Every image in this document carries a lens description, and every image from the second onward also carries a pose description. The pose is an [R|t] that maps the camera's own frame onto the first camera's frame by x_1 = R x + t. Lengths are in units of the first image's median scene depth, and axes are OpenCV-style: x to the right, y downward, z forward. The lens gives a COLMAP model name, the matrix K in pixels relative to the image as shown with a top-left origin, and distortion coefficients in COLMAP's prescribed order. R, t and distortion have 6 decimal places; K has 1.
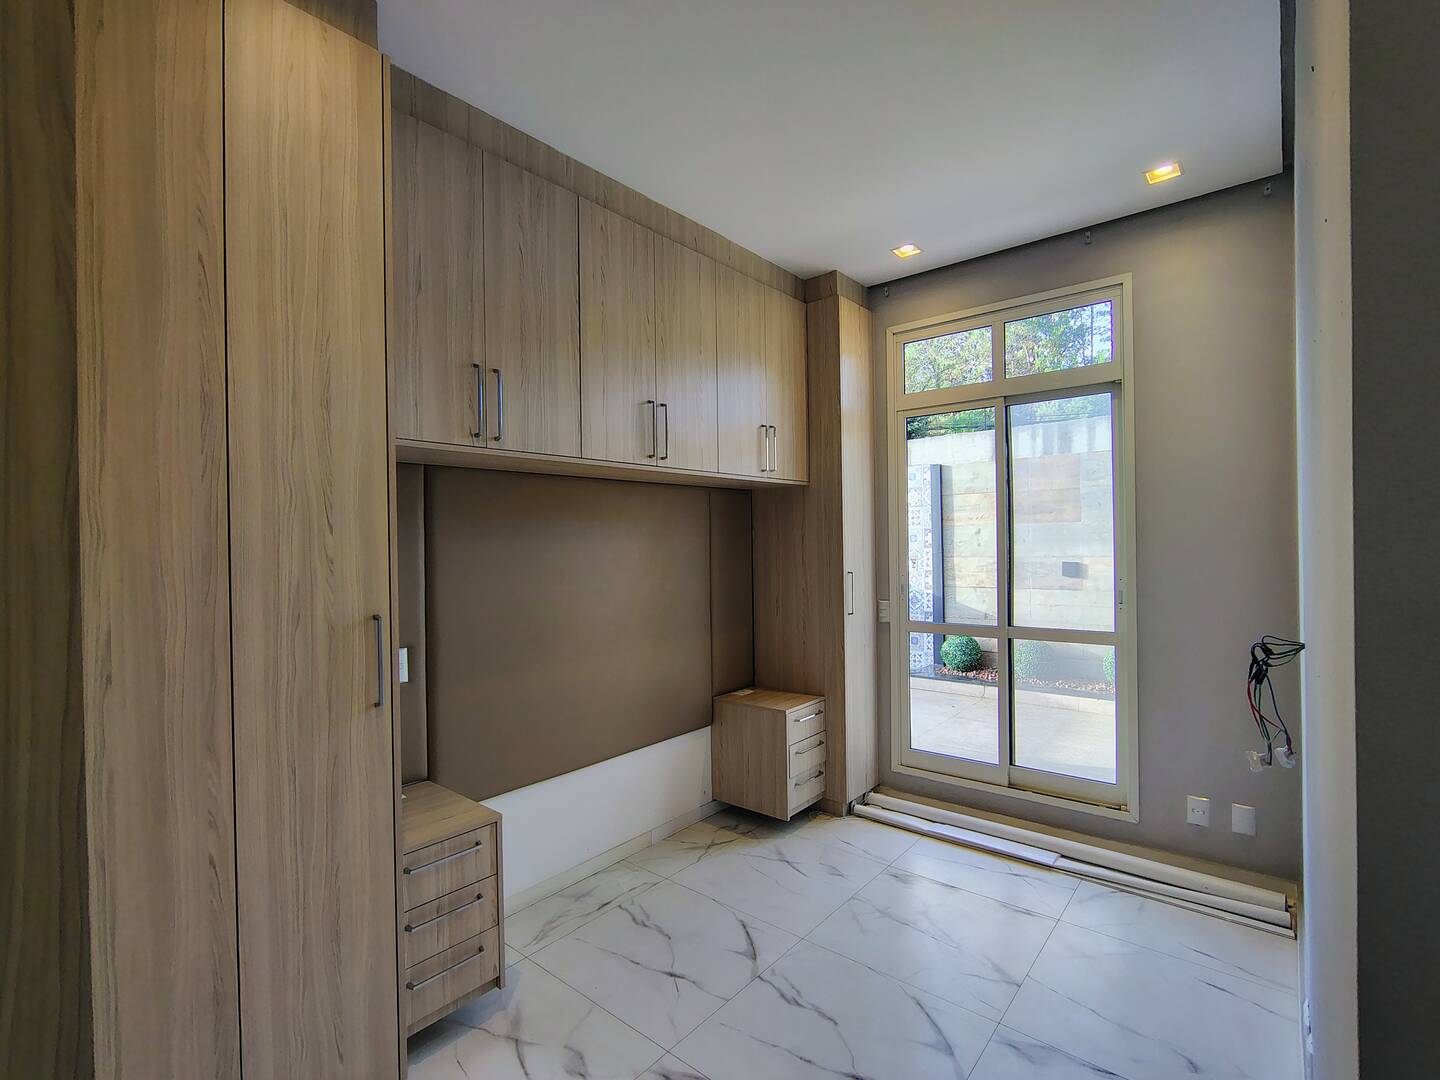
lens RADIAL K [[673.4, 0, 722.7], [0, 673.4, 543.9], [0, 0, 1]] dist [-0.011294, 0.005887]
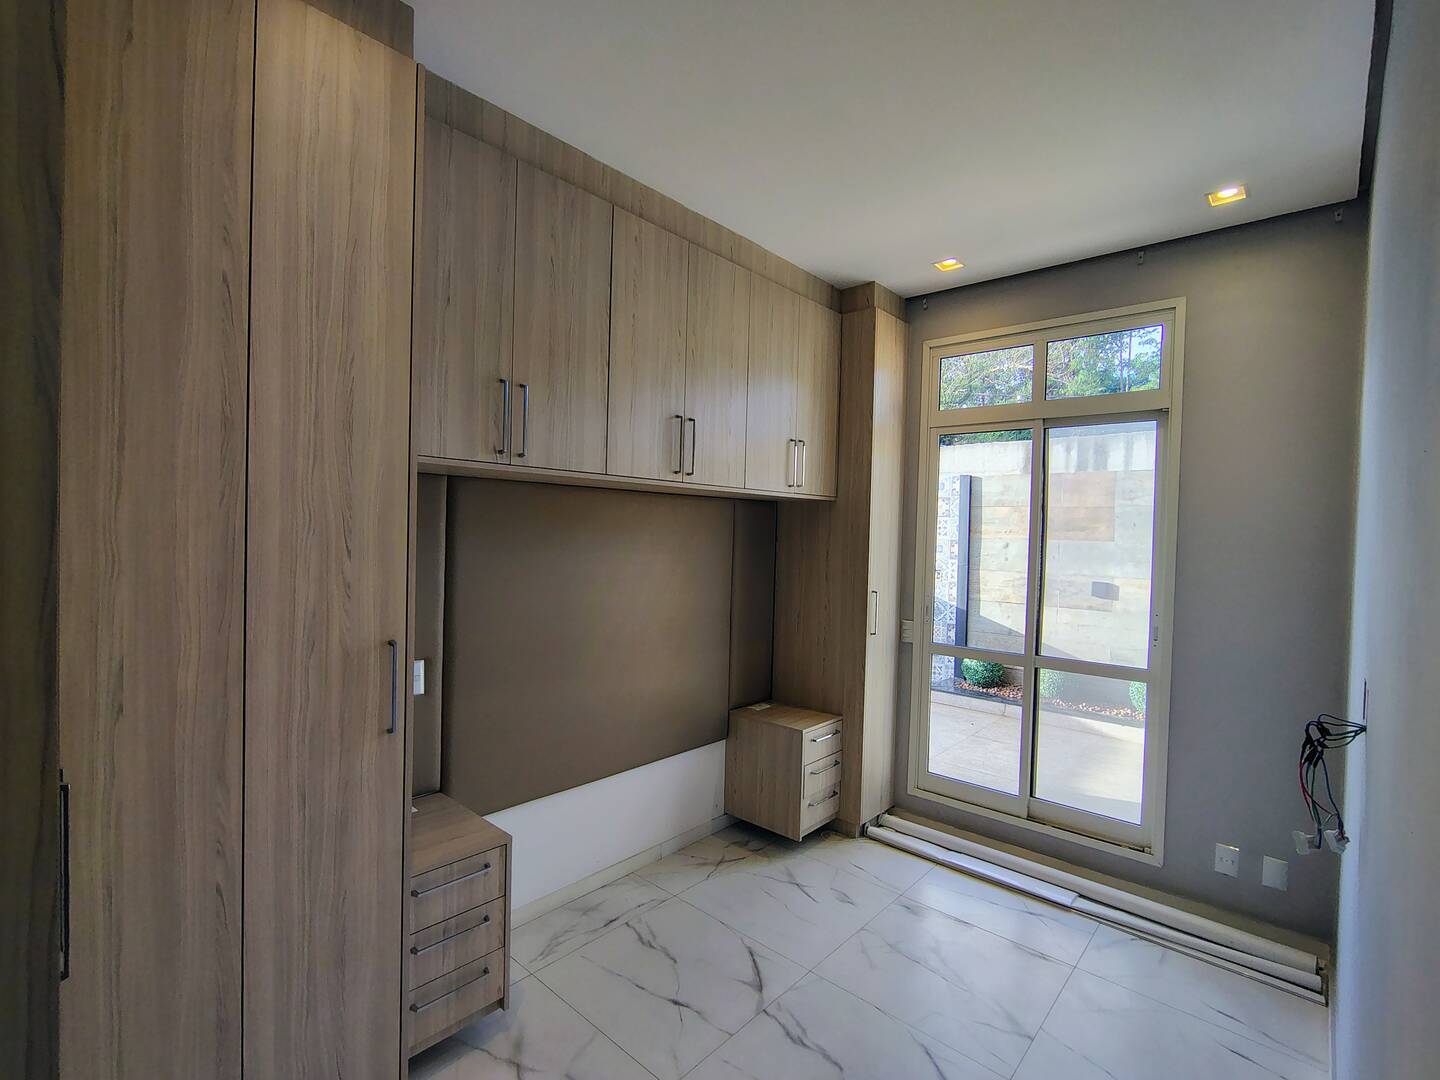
lens RADIAL K [[673.4, 0, 722.7], [0, 673.4, 543.9], [0, 0, 1]] dist [-0.011294, 0.005887]
pose [[0.998630, 0.042590, -0.030392, -0.005591], [-0.042103, 0.998977, 0.016482, -0.044958], [0.031063, -0.015179, 0.999402, 0.022233]]
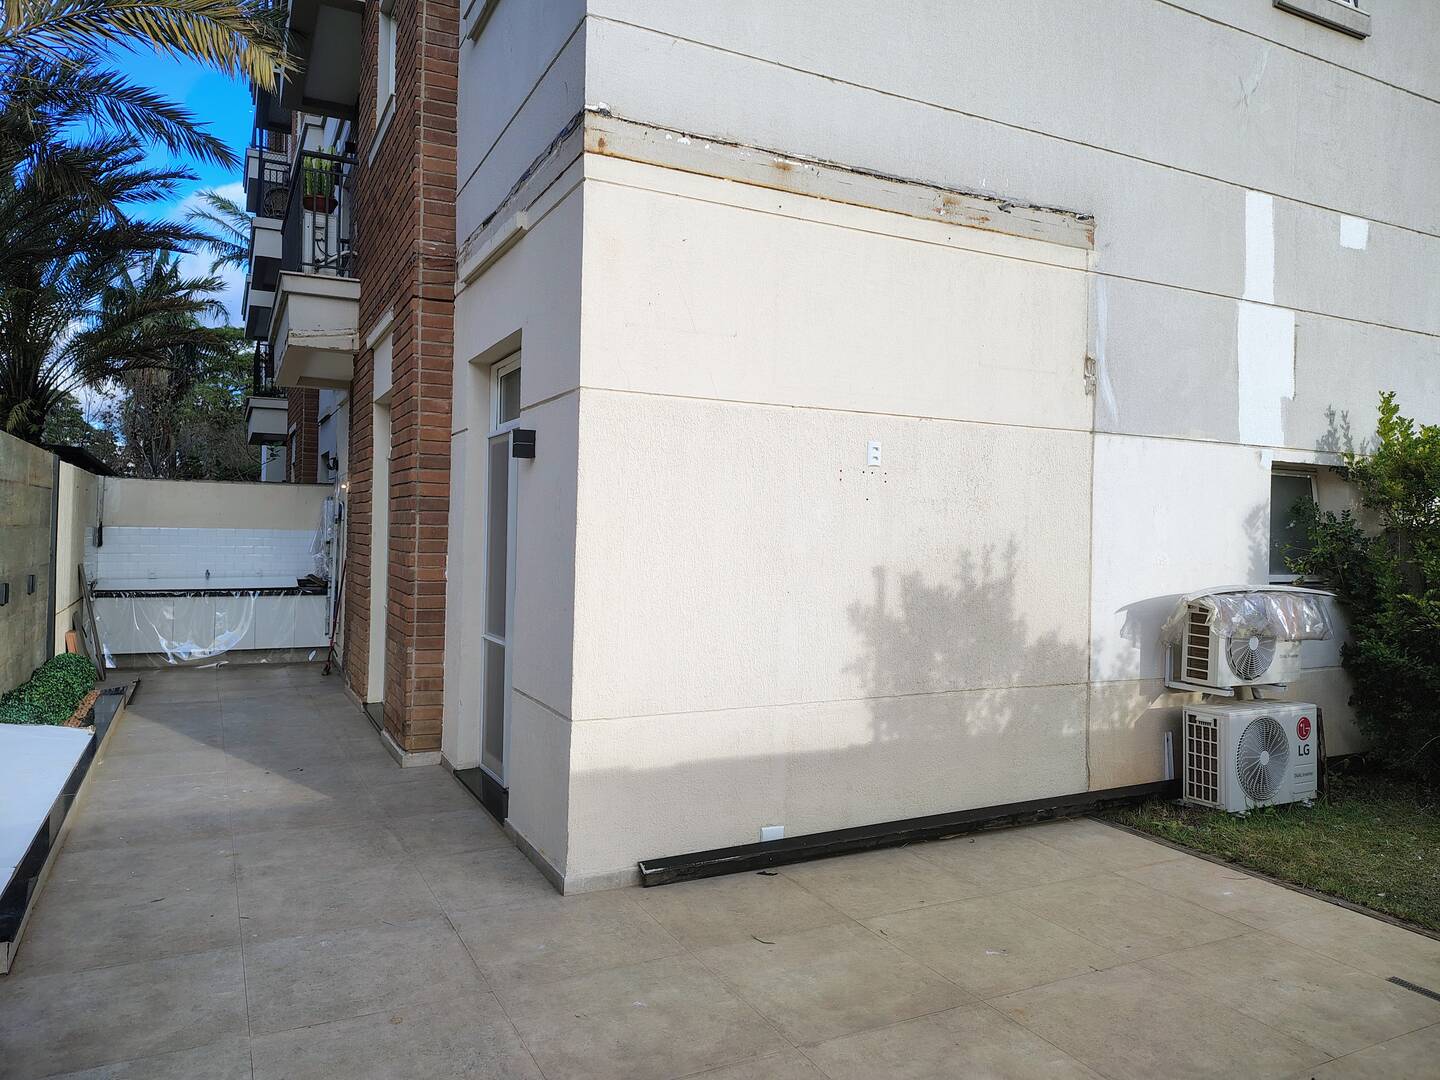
lens RADIAL K [[984.2, 0, 717.4], [0, 984.2, 533.8], [0, 0, 1]] dist [0.058270, -0.059599]
pose [[-0.919761, -0.004406, 0.392455, -0.666433], [-0.004862, 0.999988, -0.000169, -0.068616], [-0.392450, -0.002064, -0.919771, 3.045588]]
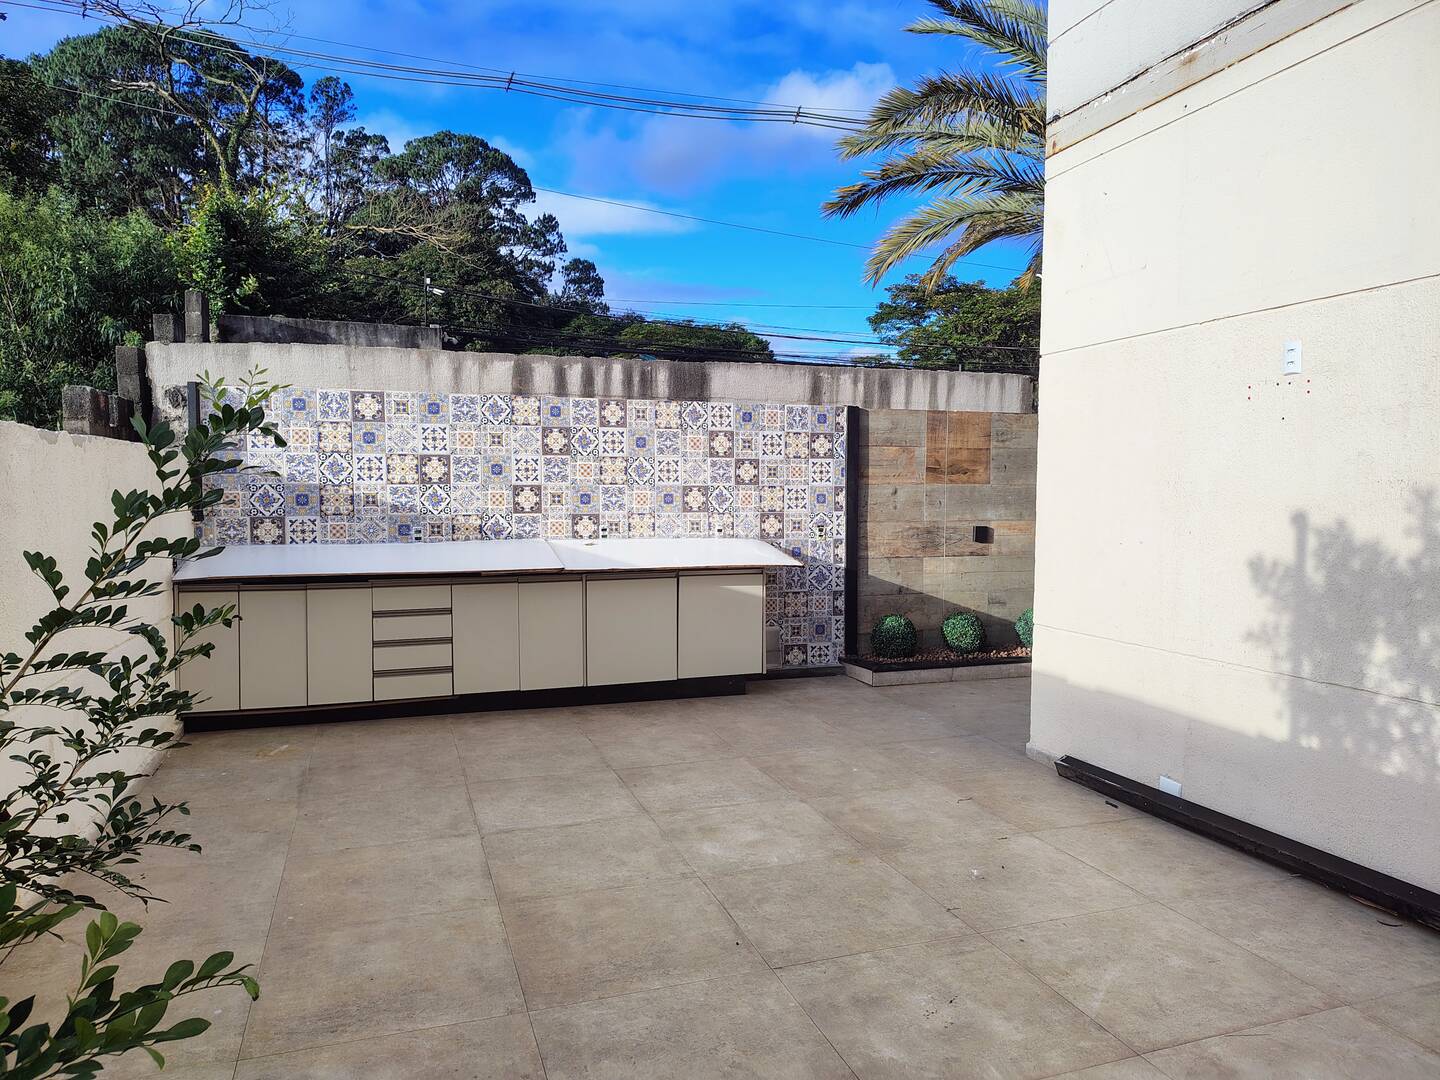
lens RADIAL K [[984.2, 0, 717.4], [0, 984.2, 533.8], [0, 0, 1]] dist [0.058270, -0.059599]
pose [[0.524384, -0.022075, 0.851196, -1.825613], [-0.008442, 0.999480, 0.031122, -0.005154], [-0.851440, -0.023506, 0.523925, 1.238314]]
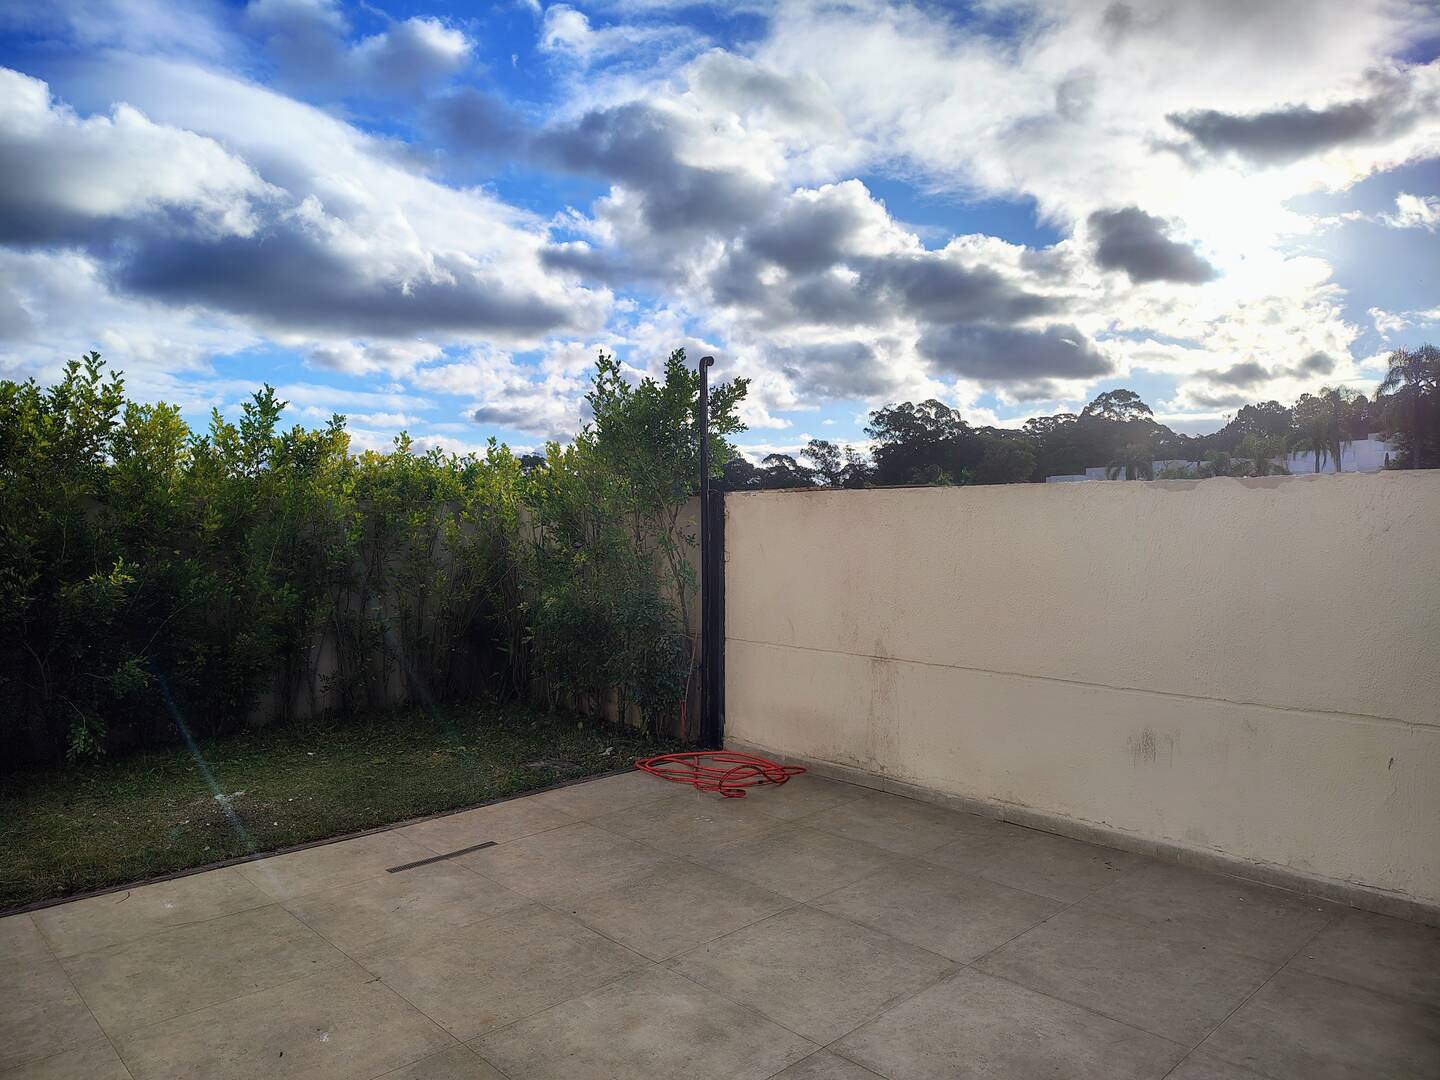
lens RADIAL K [[984.2, 0, 717.4], [0, 984.2, 533.8], [0, 0, 1]] dist [0.058270, -0.059599]
pose [[-0.122732, 0.032010, -0.991923, 0.495104], [0.004140, 0.999488, 0.031741, -0.060782], [0.992431, -0.000211, -0.122802, 2.183219]]
